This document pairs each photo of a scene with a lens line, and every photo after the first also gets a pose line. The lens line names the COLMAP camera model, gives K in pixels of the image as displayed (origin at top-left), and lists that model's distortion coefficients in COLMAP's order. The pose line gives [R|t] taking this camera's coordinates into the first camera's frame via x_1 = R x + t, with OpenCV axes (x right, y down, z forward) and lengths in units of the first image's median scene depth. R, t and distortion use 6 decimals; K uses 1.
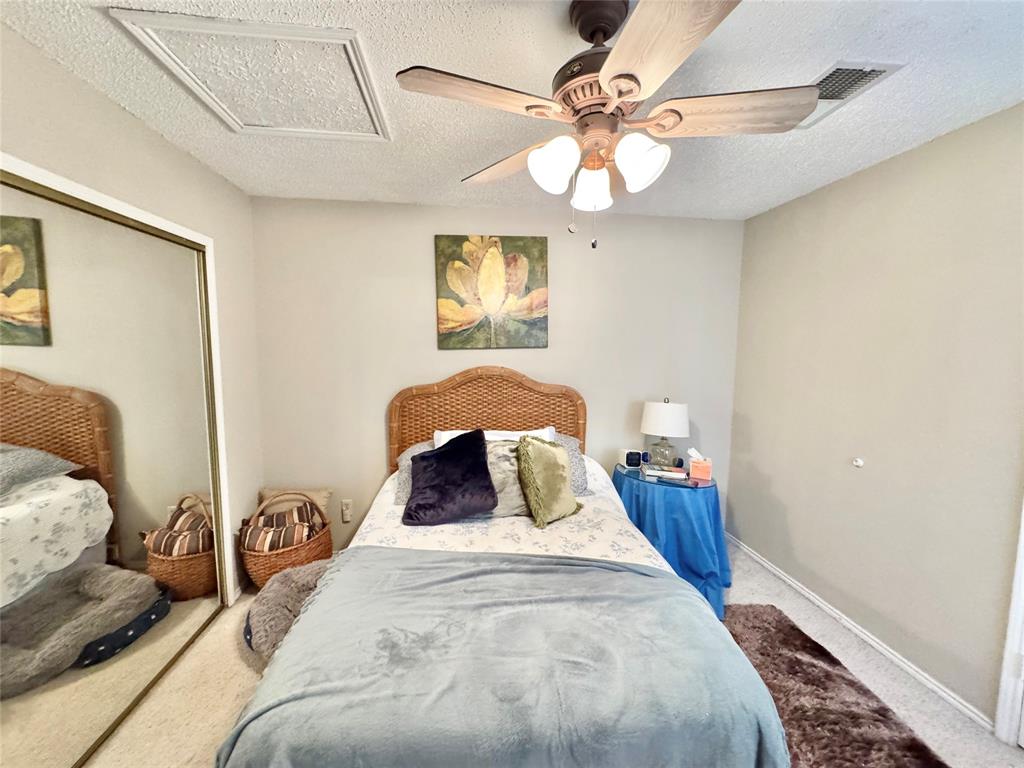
lens RADIAL K [[408.7, 0, 508.5], [0, 408.7, 382.8], [0, 0, 1]] dist [-0.000527, 0.000269]
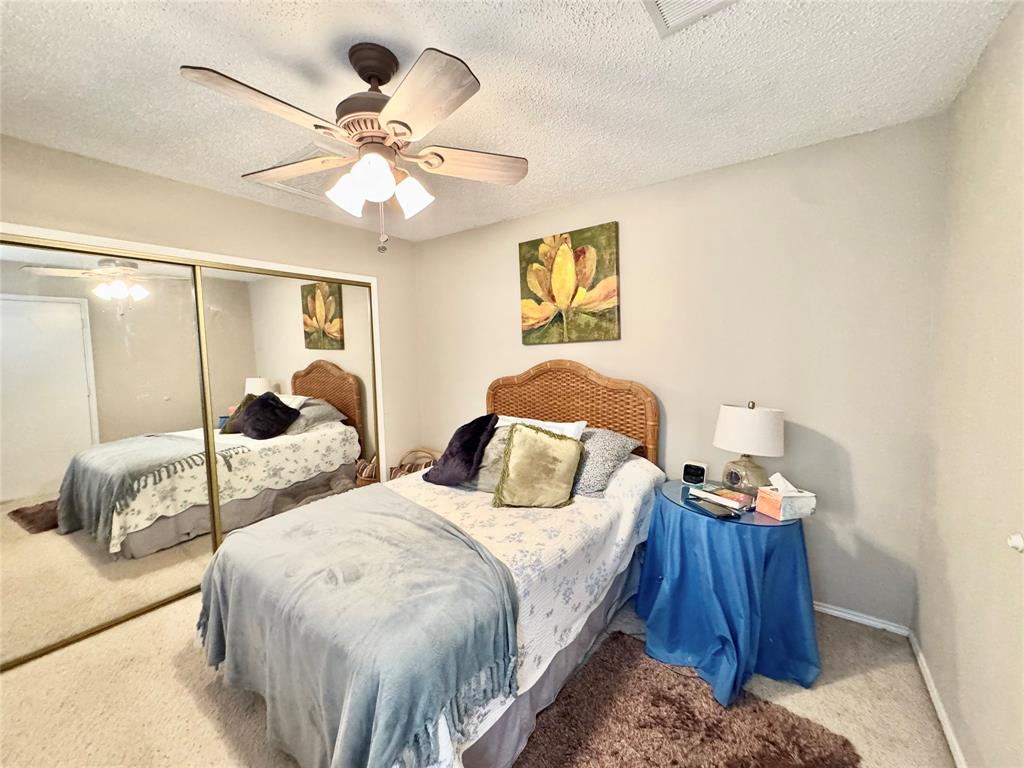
lens RADIAL K [[408.7, 0, 510.9], [0, 408.7, 383.0], [0, 0, 1]] dist [-0.000527, 0.000269]
pose [[0.736256, 0.032079, -0.675942, 0.573354], [-0.040048, 0.999191, 0.003798, 0.019150], [0.675517, 0.024274, 0.736945, 0.161166]]
